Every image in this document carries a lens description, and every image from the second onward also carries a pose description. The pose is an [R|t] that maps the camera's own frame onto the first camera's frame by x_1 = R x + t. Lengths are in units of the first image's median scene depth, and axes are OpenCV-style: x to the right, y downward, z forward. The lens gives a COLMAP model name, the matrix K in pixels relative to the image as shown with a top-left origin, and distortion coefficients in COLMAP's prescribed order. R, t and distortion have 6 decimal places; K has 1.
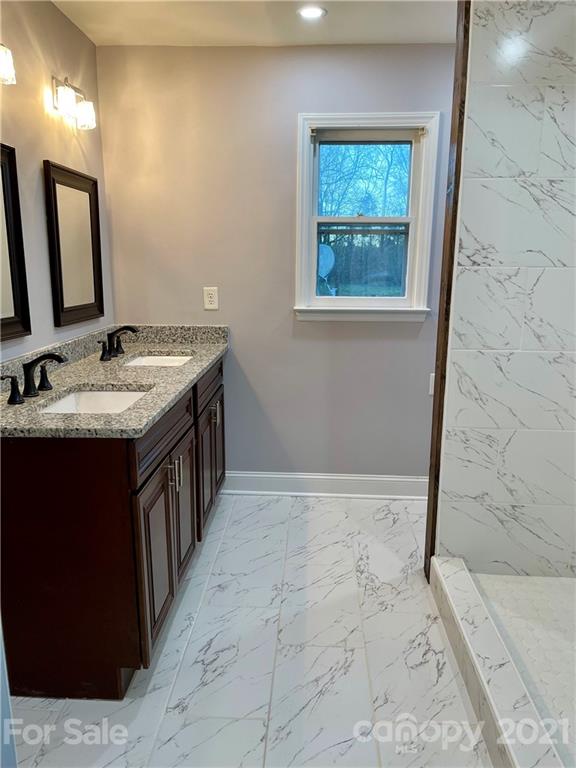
lens RADIAL K [[580.4, 0, 289.1], [0, 580.4, 384.3], [0, 0, 1]] dist [0.067893, -0.081202]
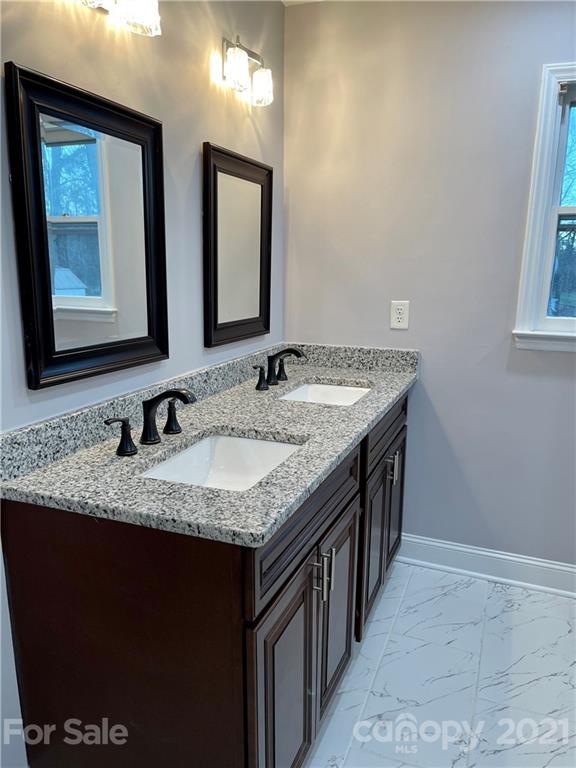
lens RADIAL K [[580.4, 0, 286.0], [0, 580.4, 387.8], [0, 0, 1]] dist [0.067893, -0.081202]
pose [[0.944473, 0.075813, -0.319722, -0.023546], [-0.076495, 0.997015, 0.010442, -0.053287], [0.319560, 0.014595, 0.947454, 0.239517]]
